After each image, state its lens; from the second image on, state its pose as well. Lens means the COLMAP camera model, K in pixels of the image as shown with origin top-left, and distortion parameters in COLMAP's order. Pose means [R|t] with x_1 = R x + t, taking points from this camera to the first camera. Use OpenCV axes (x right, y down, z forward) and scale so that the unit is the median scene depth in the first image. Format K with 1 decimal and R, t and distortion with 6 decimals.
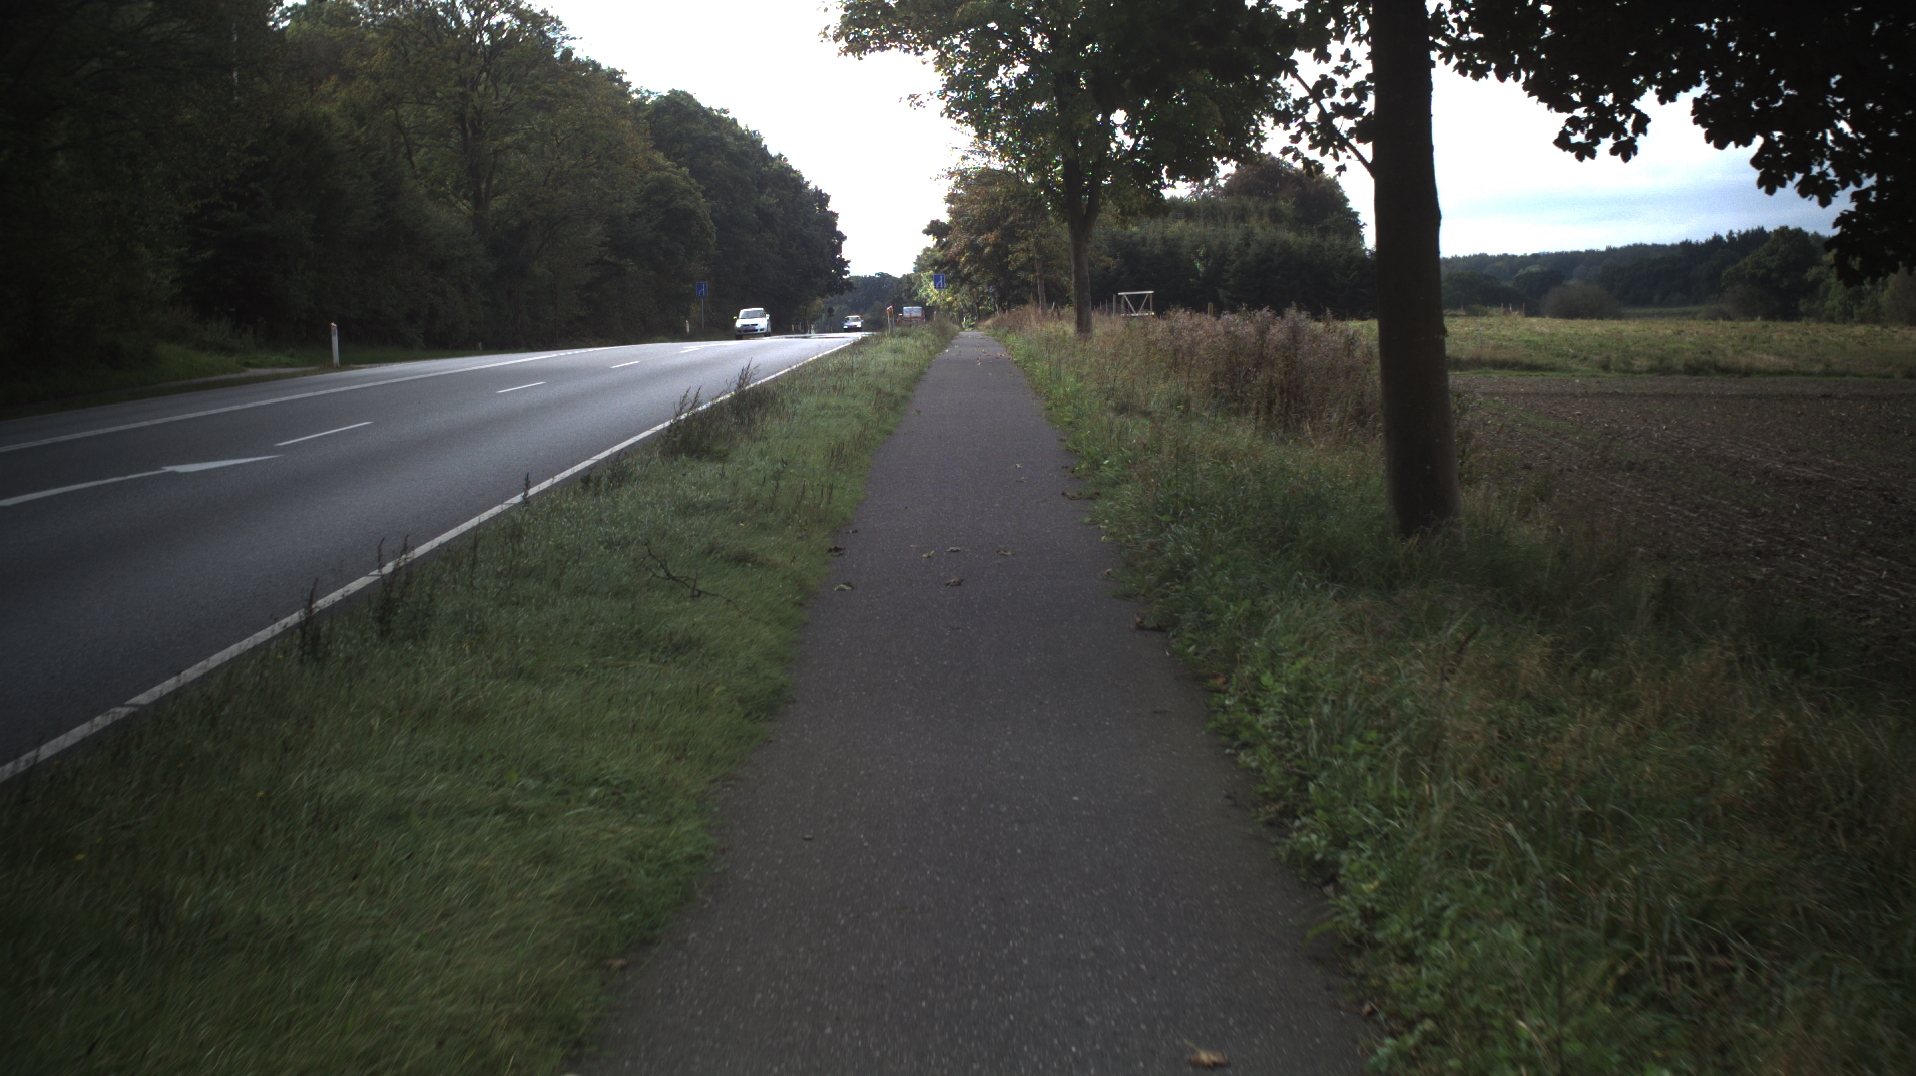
lens RADIAL K [[8696.5, 0, 963.3], [0, 8696.5, 528.9], [0, 0, 1]] dist [-1.614878, 0.000000]
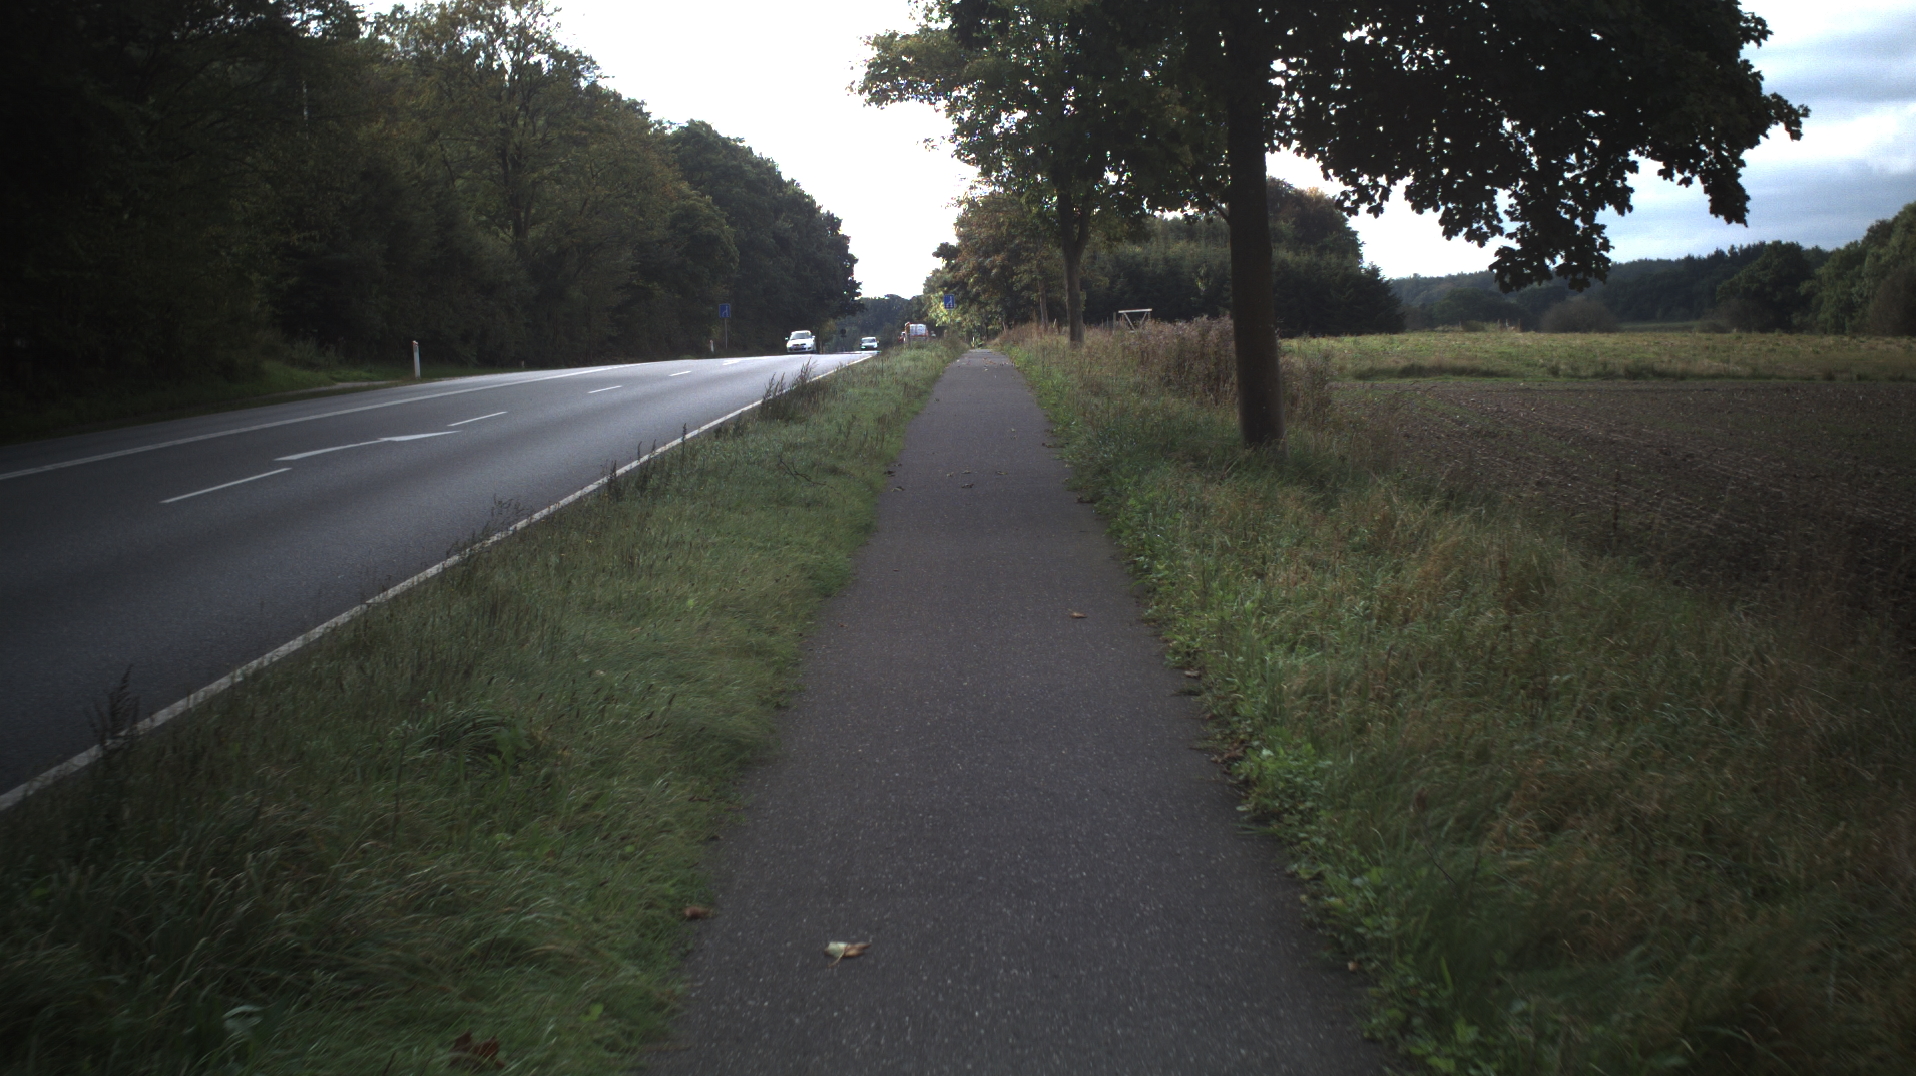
lens RADIAL K [[8696.5, 0, 972.1], [0, 8696.5, 541.2], [0, 0, 1]] dist [-1.614878, 0.000000]
pose [[0.999967, -0.008173, -0.000221, 0.000001], [0.008173, 0.999966, -0.001013, 0.003425], [0.000230, 0.001011, 0.999999, -0.110151]]
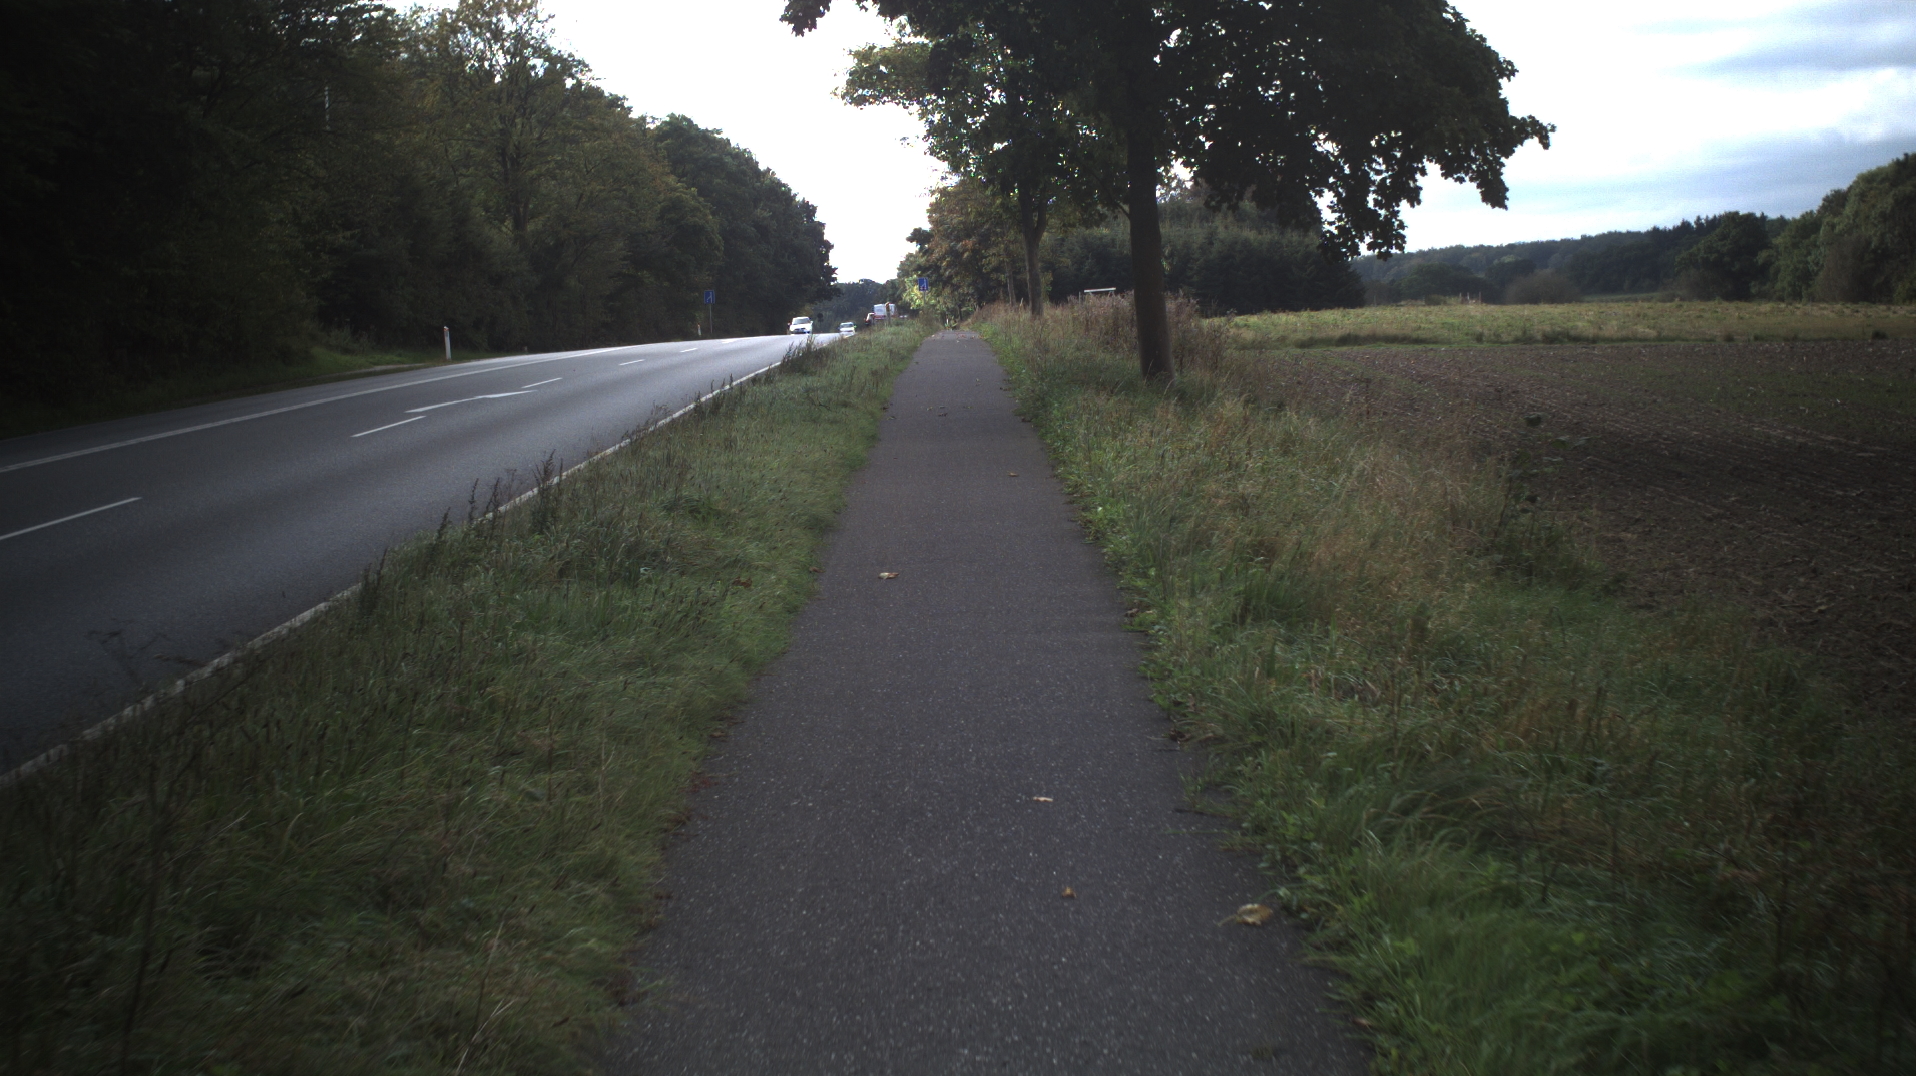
lens RADIAL K [[8696.5, 0, 950.5], [0, 8696.5, 536.8], [0, 0, 1]] dist [-1.614878, 0.000000]
pose [[0.999679, -0.025324, -0.000137, 0.000071], [0.025324, 0.999679, 0.000400, 0.006835], [0.000127, -0.000403, 1.000000, -0.219693]]
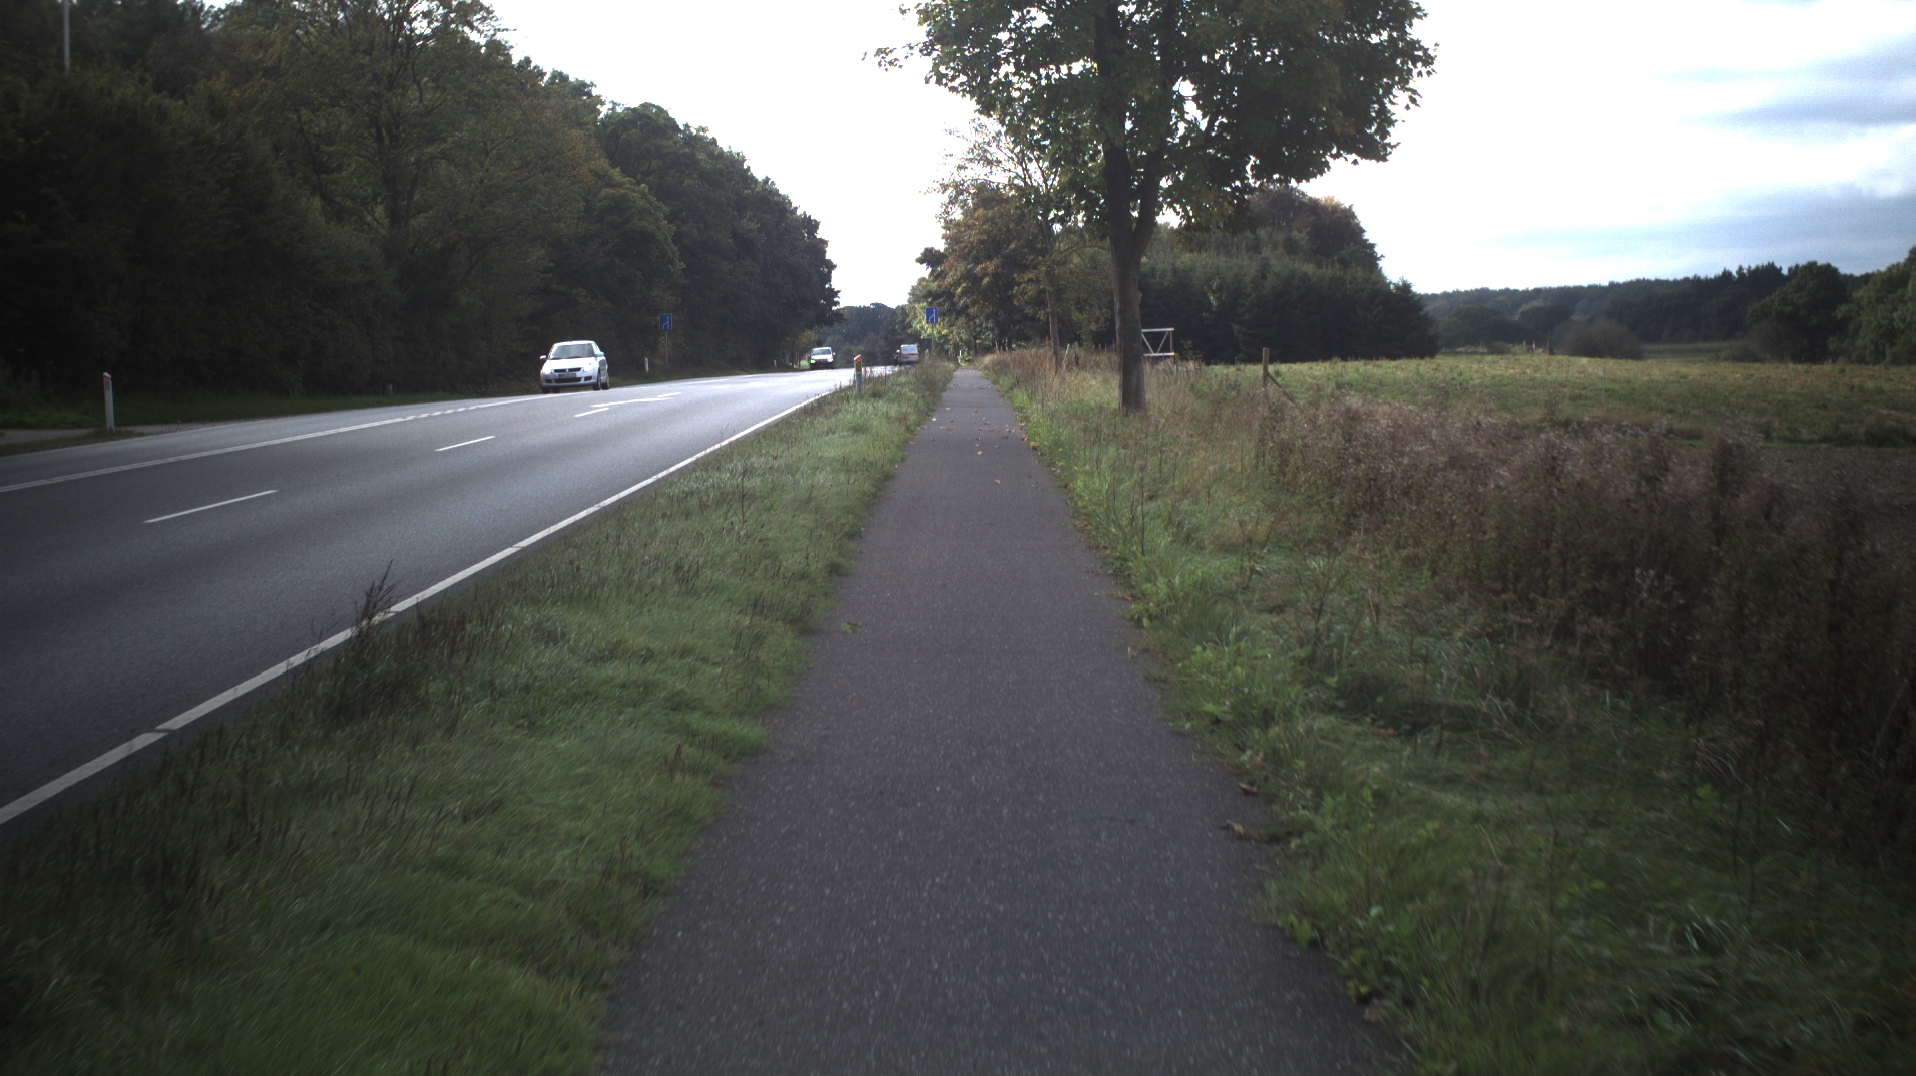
lens RADIAL K [[8696.5, 0, 952.7], [0, 8696.5, 539.5], [0, 0, 1]] dist [-1.614878, 0.000000]
pose [[0.999974, 0.007249, -0.000648, 0.000177], [-0.007250, 0.999971, -0.002292, -0.006963], [0.000632, 0.002297, 0.999997, 0.218624]]
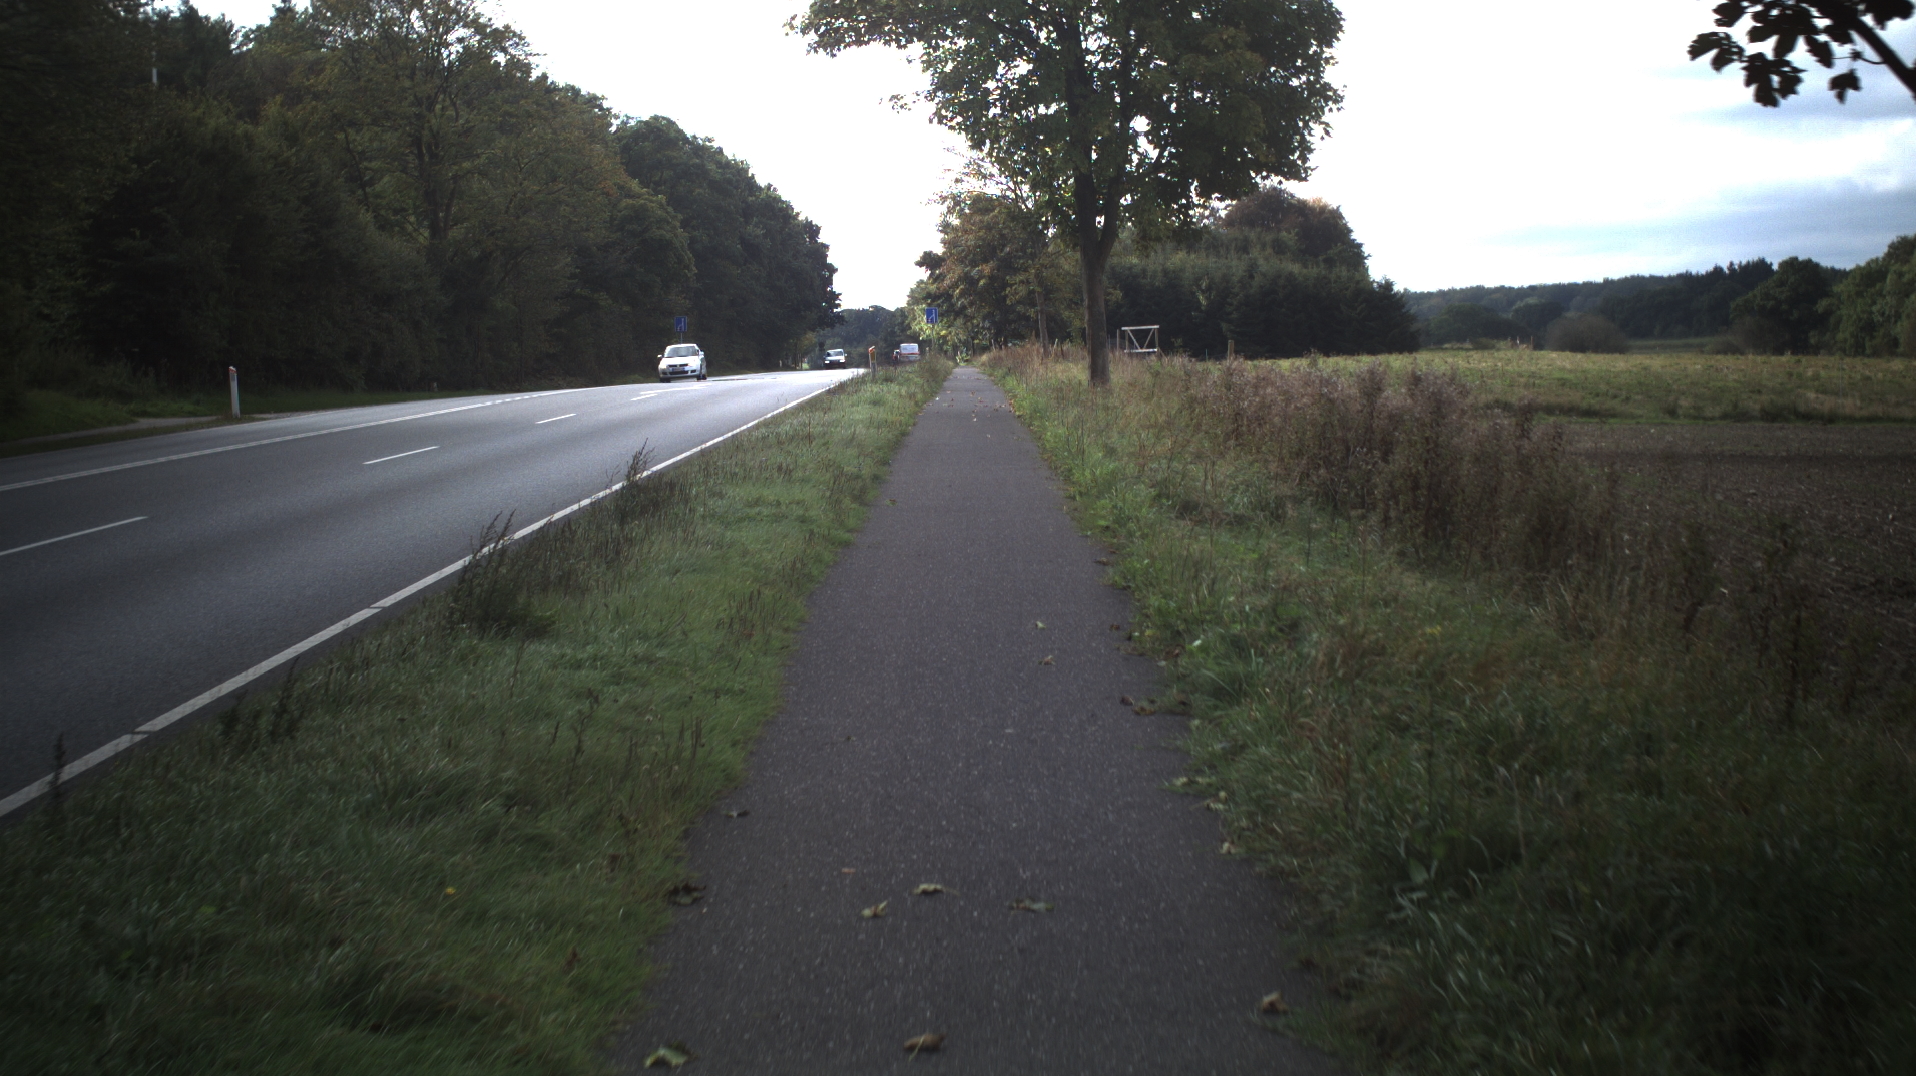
lens RADIAL K [[8696.5, 0, 948.5], [0, 8696.5, 543.7], [0, 0, 1]] dist [-1.614878, 0.000000]
pose [[0.999999, -0.001106, -0.001124, 0.000144], [0.001103, 0.999997, -0.002068, -0.003435], [0.001126, 0.002067, 0.999997, 0.109067]]
